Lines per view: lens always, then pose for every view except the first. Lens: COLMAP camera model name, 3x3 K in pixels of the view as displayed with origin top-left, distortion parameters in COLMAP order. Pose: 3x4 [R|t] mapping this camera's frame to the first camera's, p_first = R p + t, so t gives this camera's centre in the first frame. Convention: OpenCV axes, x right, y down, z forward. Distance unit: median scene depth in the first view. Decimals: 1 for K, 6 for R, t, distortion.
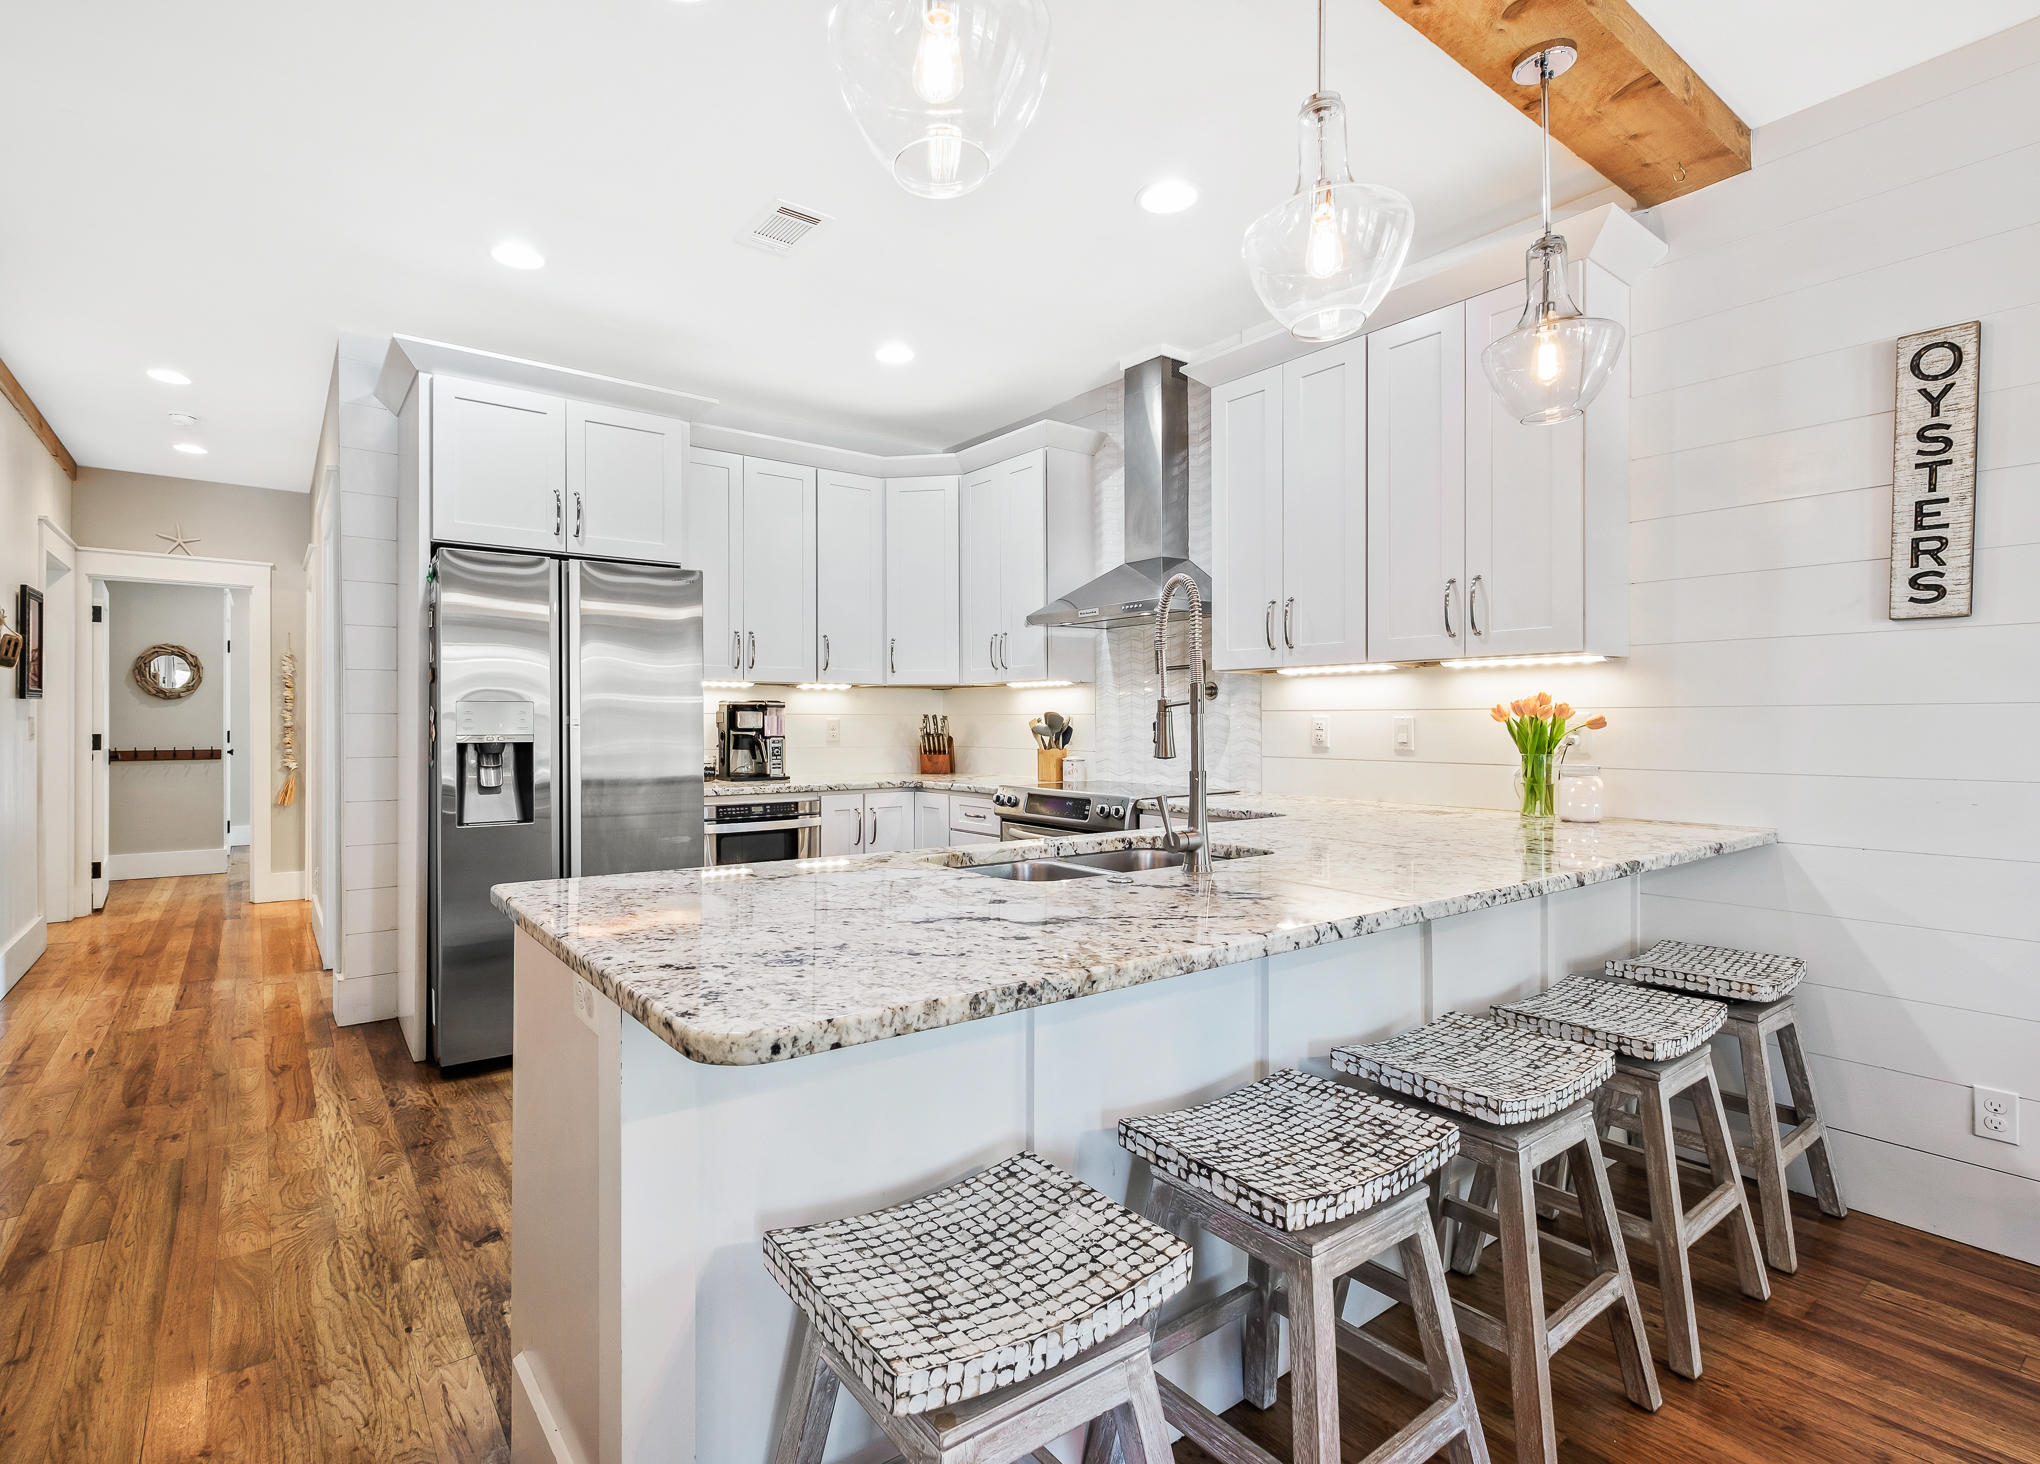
lens RADIAL K [[963.5, 0, 932.9], [0, 963.5, 726.4], [0, 0, 1]] dist [0.000846, -0.002895]
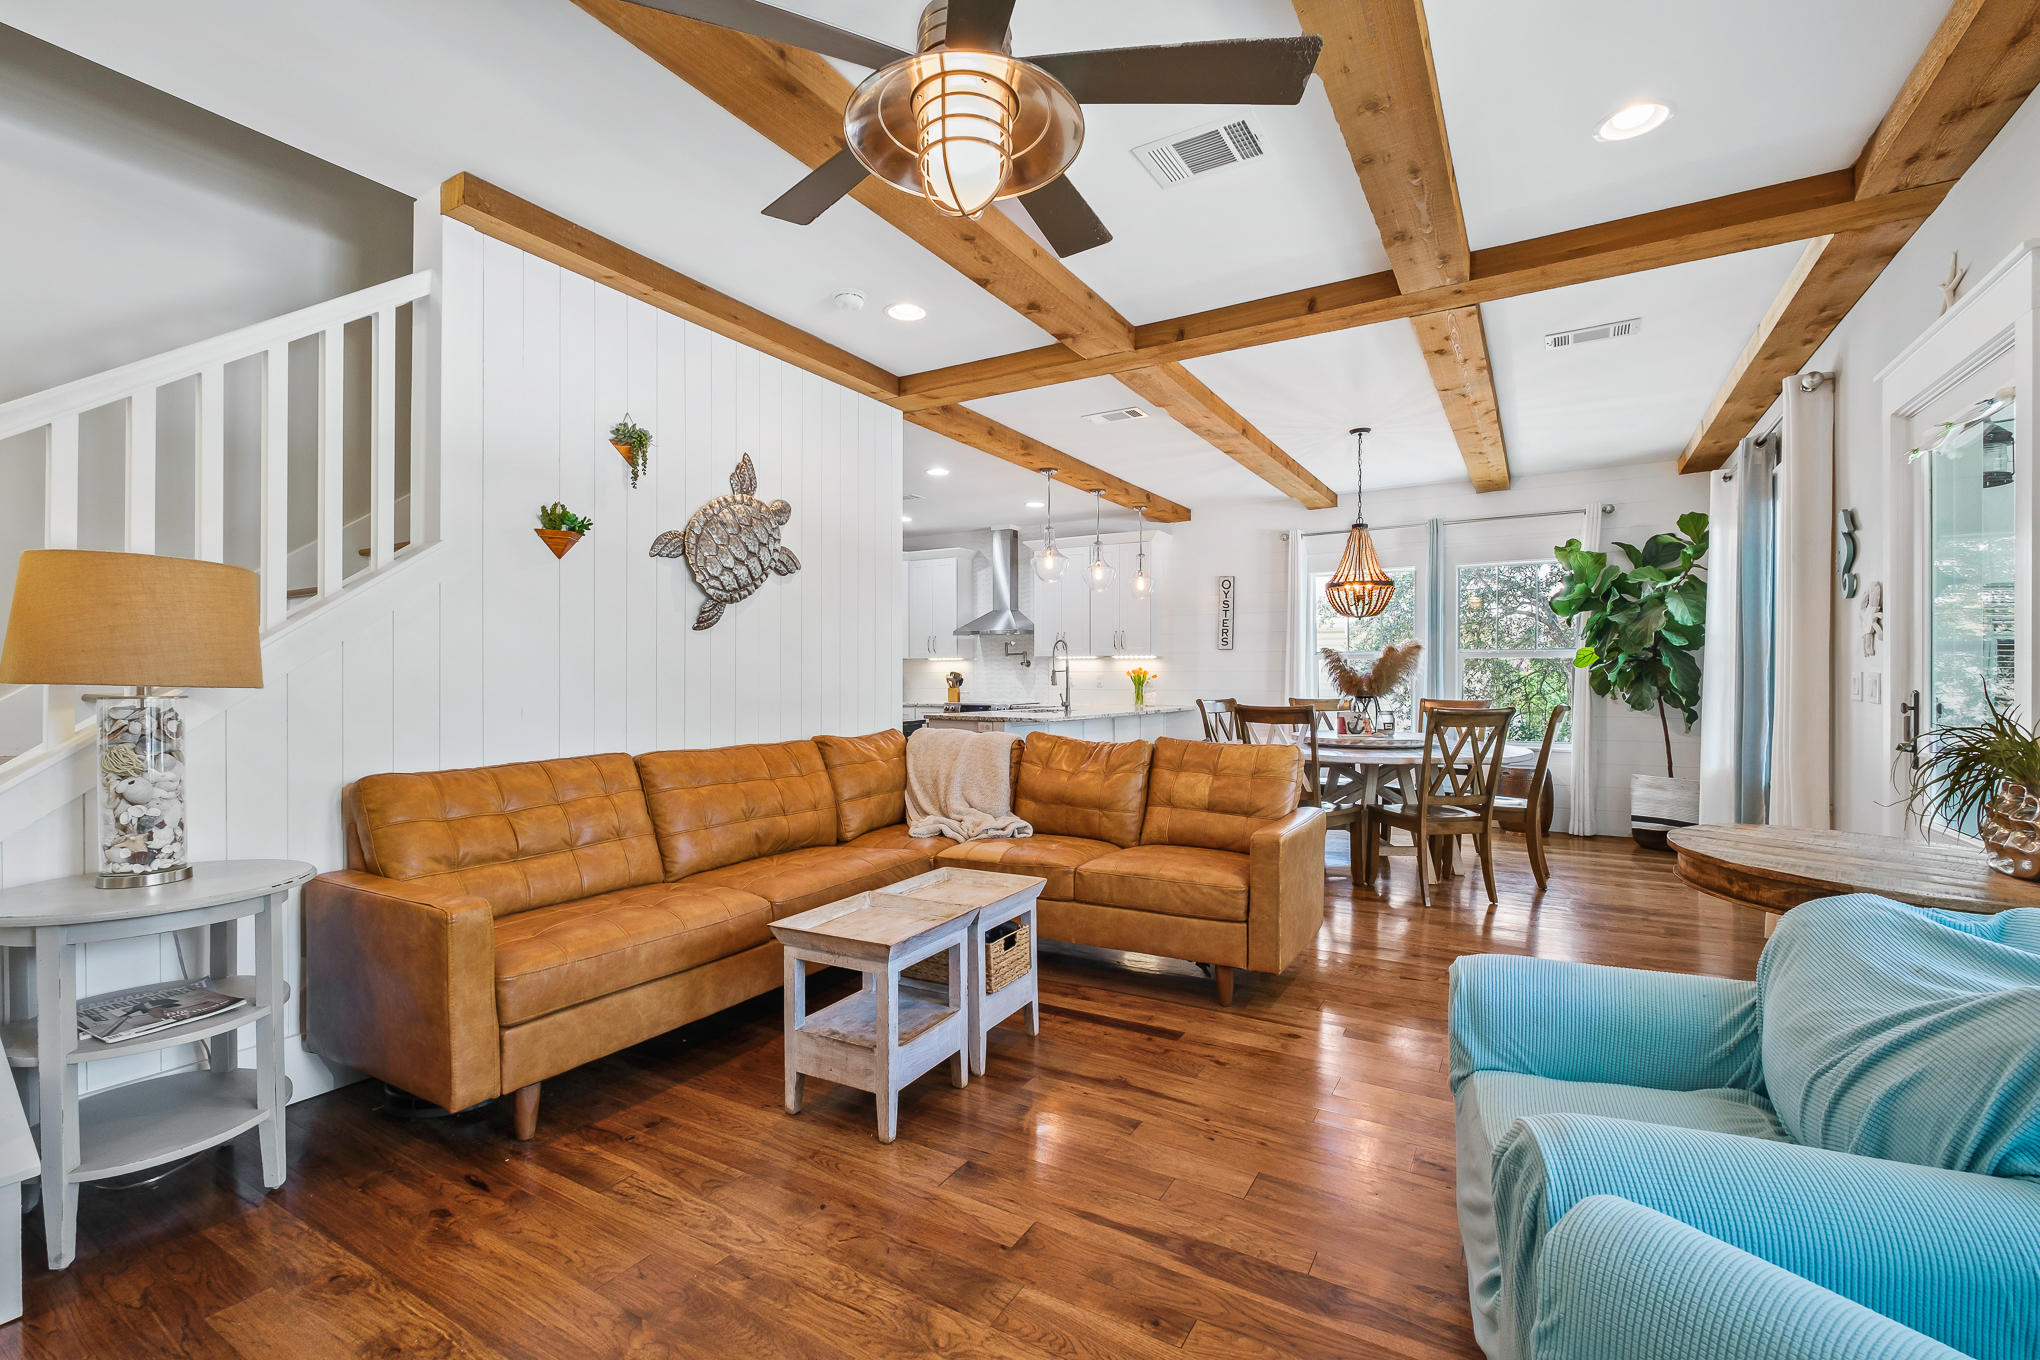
lens RADIAL K [[896.1, 0, 1008.1], [0, 896.1, 681.2], [0, 0, 1]] dist [-0.004307, 0.000630]
pose [[0.916013, 0.000747, 0.401147, -0.813886], [-0.000427, 1.000000, -0.000887, 0.013128], [-0.401148, 0.000641, 0.916013, -1.309318]]
